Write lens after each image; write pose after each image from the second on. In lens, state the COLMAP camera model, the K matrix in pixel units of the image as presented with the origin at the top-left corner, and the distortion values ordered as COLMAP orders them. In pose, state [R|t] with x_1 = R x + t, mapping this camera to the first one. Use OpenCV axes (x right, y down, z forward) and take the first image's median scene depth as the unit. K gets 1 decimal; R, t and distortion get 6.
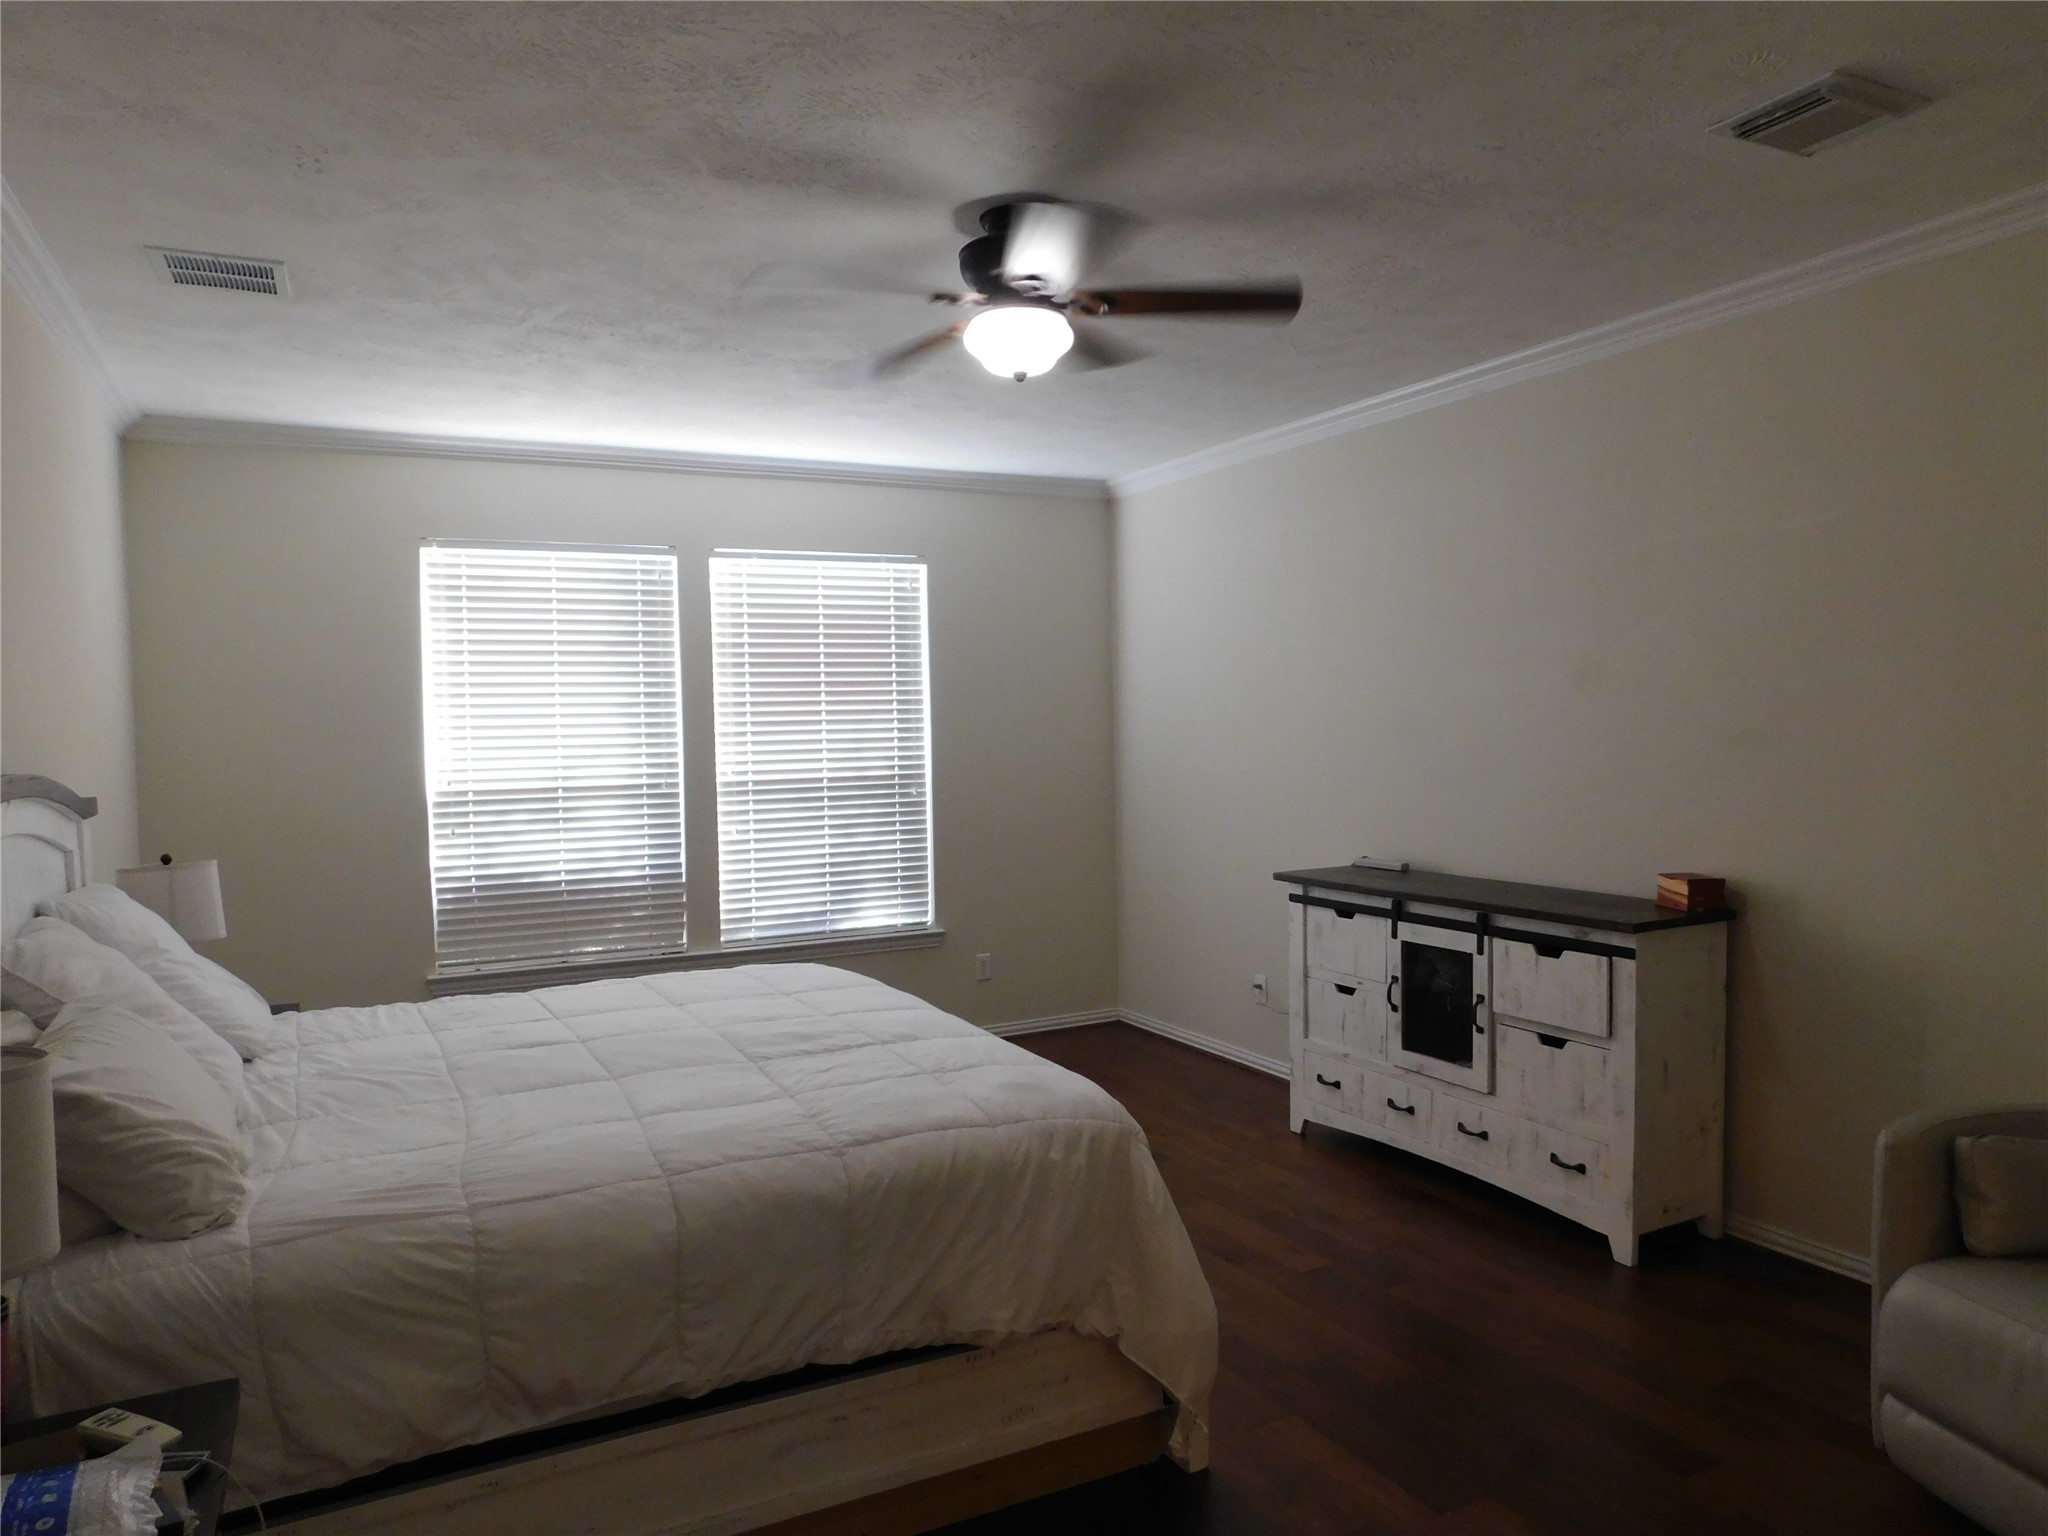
lens RADIAL K [[1346.9, 0, 1009.4], [0, 1346.9, 766.2], [0, 0, 1]] dist [-0.051461, 0.028356]
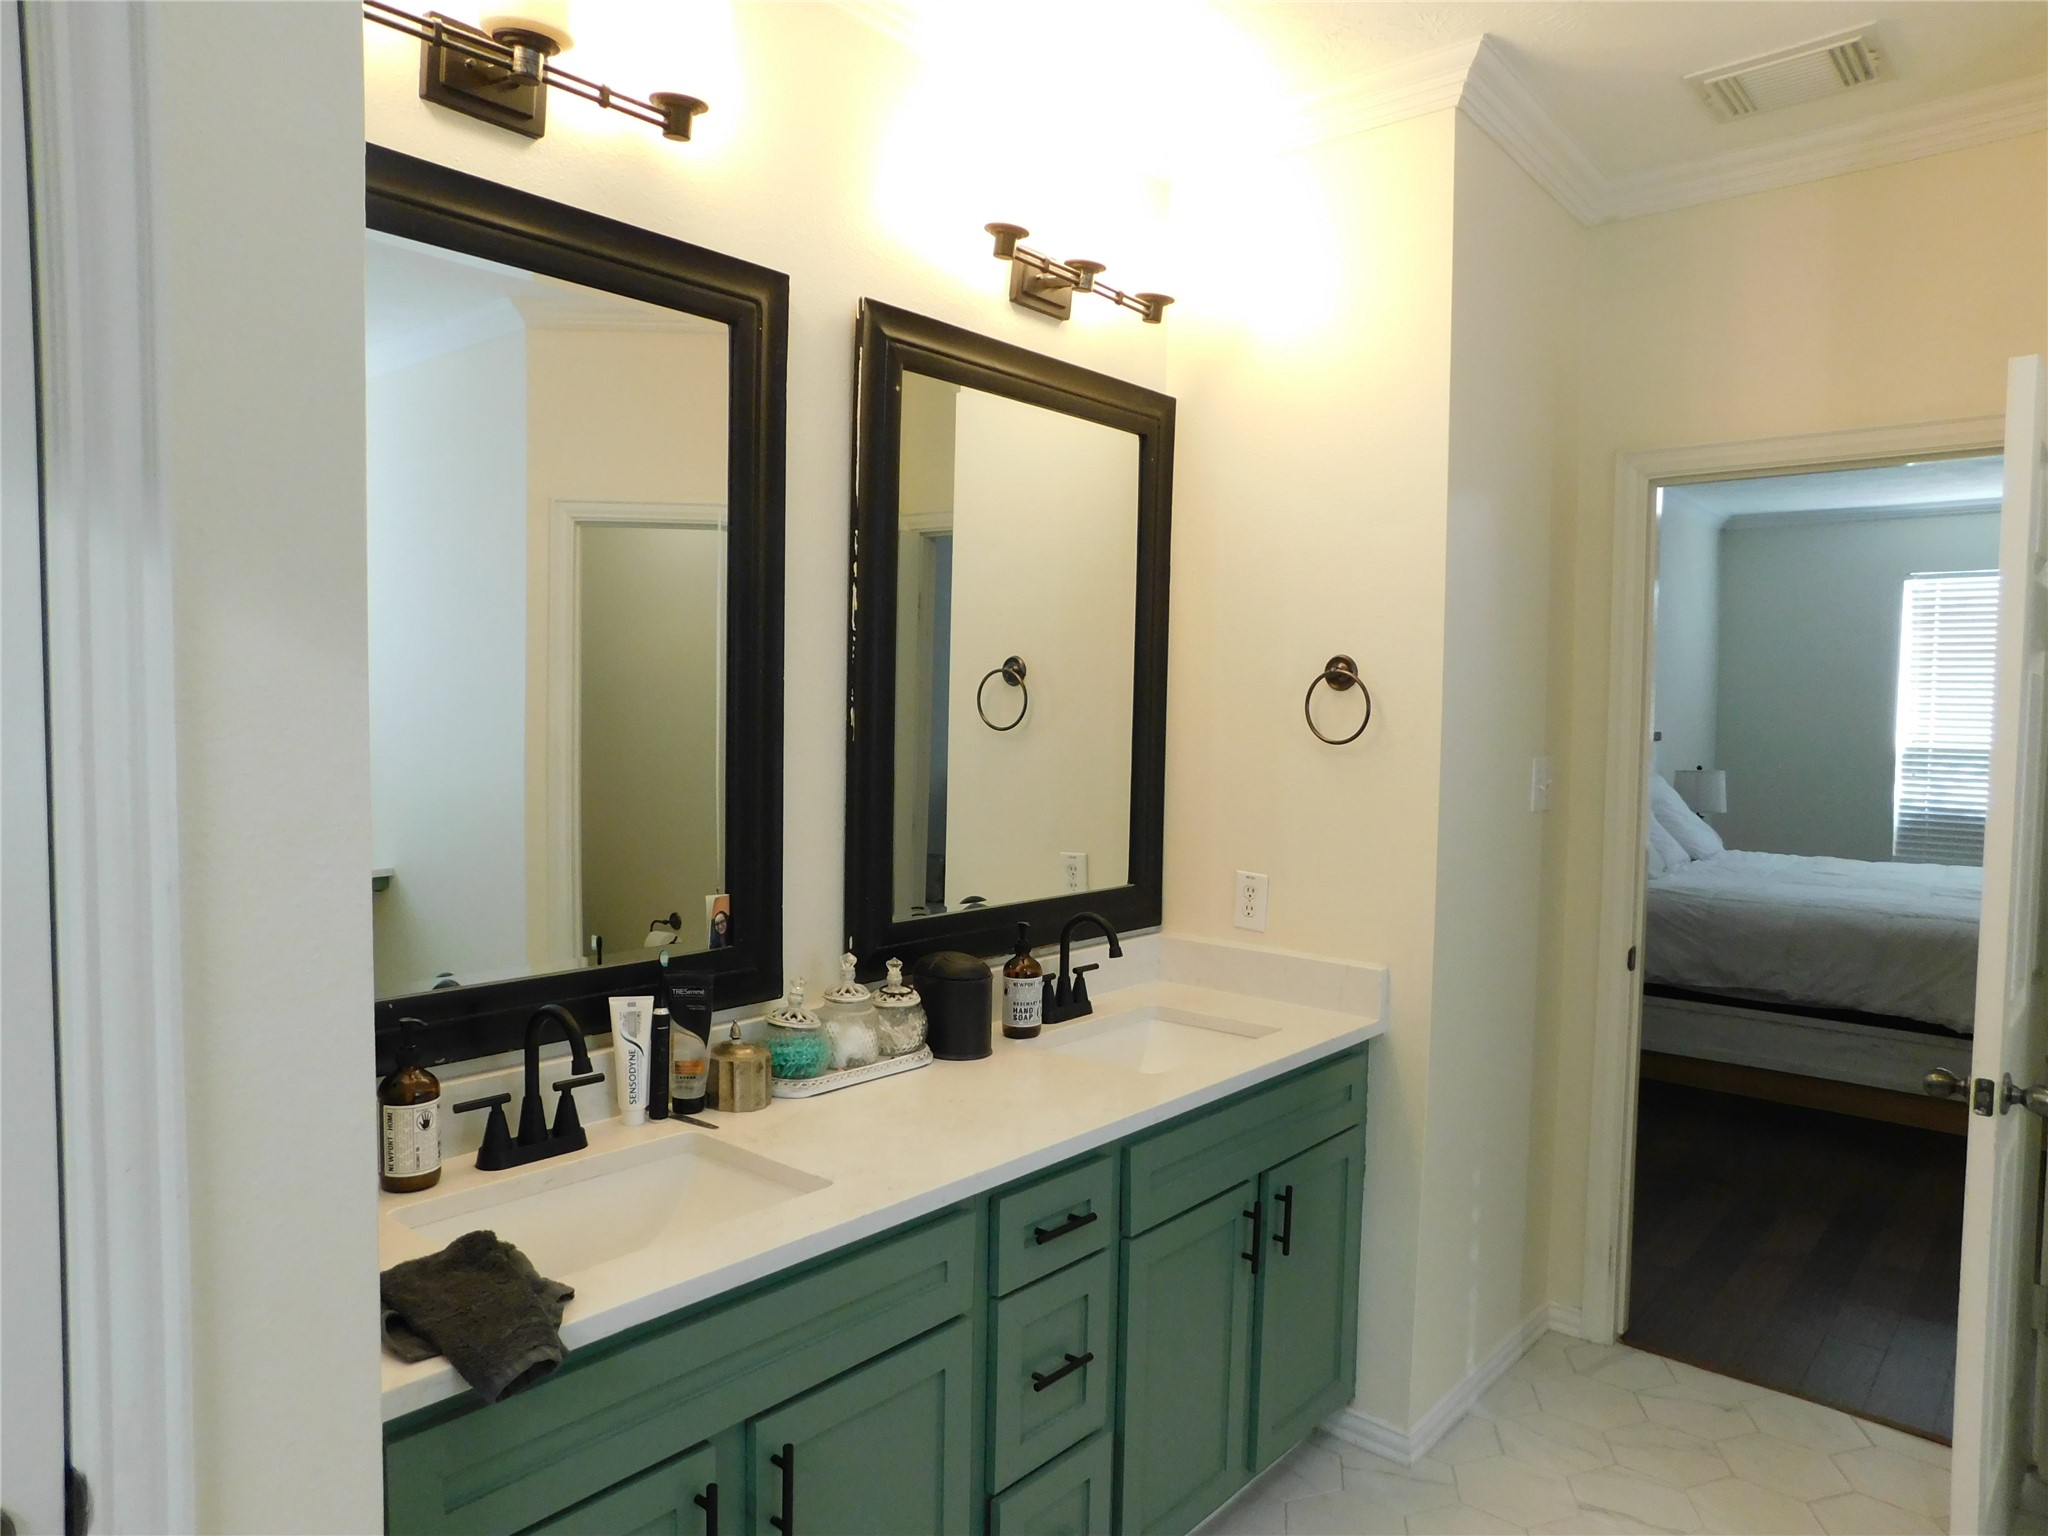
lens RADIAL K [[1346.9, 0, 1033.9], [0, 1346.9, 760.6], [0, 0, 1]] dist [-0.051461, 0.028356]
pose [[0.385834, 0.068128, -0.920049, 0.506182], [-0.048811, 0.997380, 0.053384, 0.002803], [0.921276, 0.024311, 0.388149, -0.416509]]
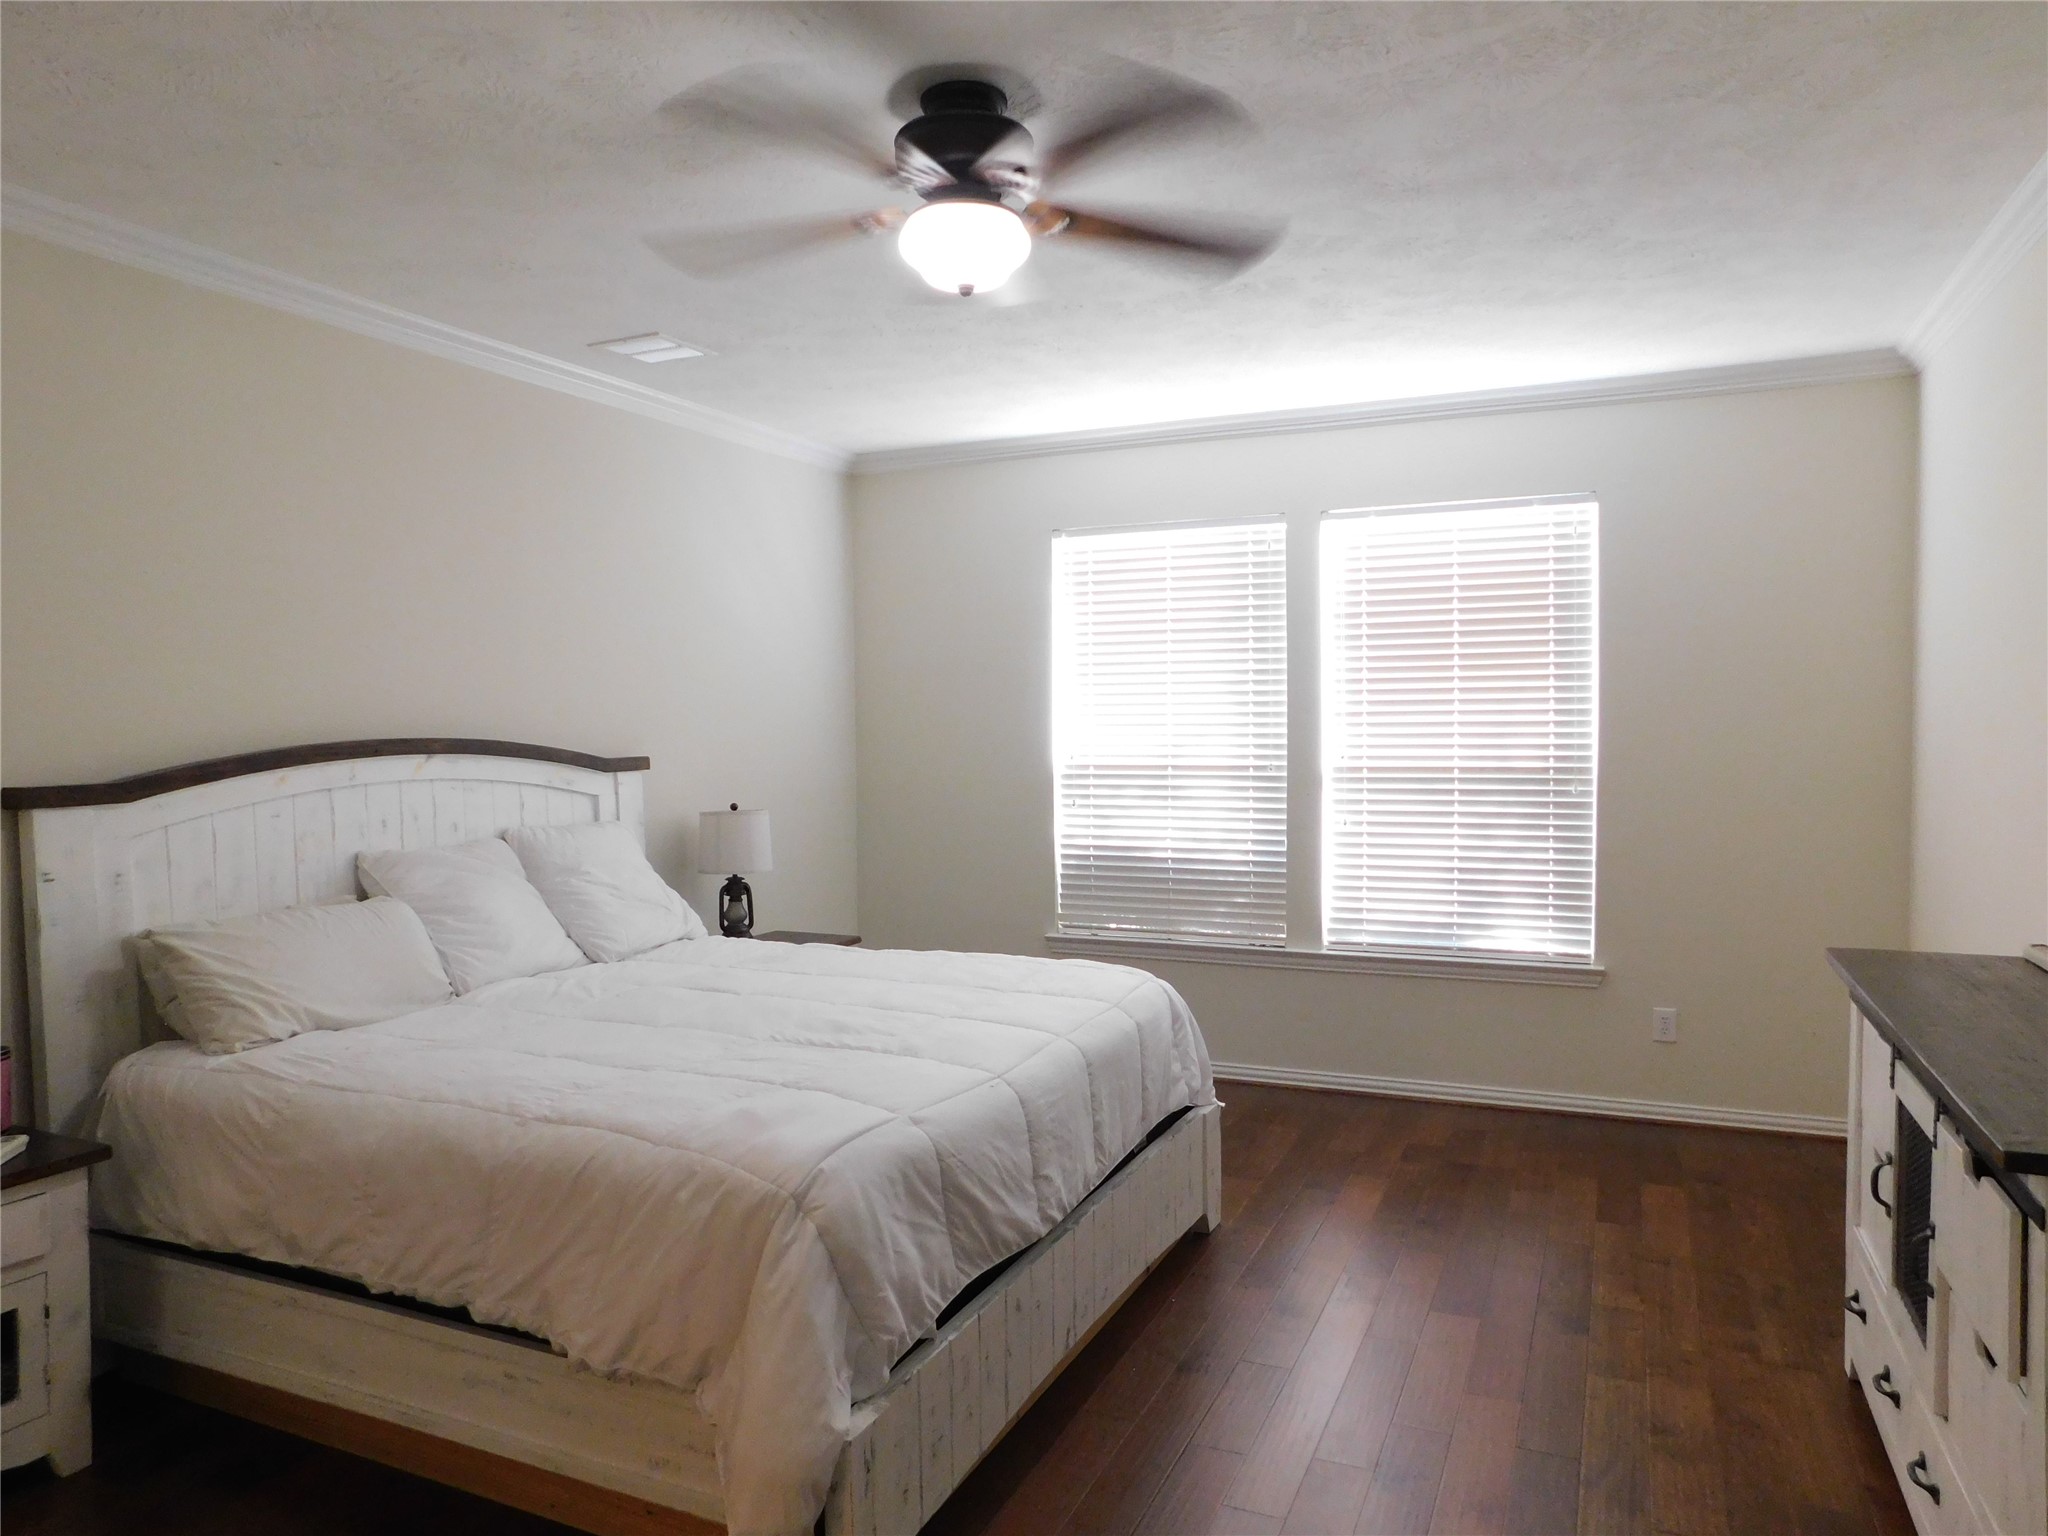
lens RADIAL K [[1346.9, 0, 1028.4], [0, 1346.9, 770.7], [0, 0, 1]] dist [-0.051461, 0.028356]
pose [[0.624394, 0.043615, -0.779891, 0.376804], [-0.027538, 0.999048, 0.033824, -0.011142], [0.780624, 0.000357, 0.625000, 0.277876]]
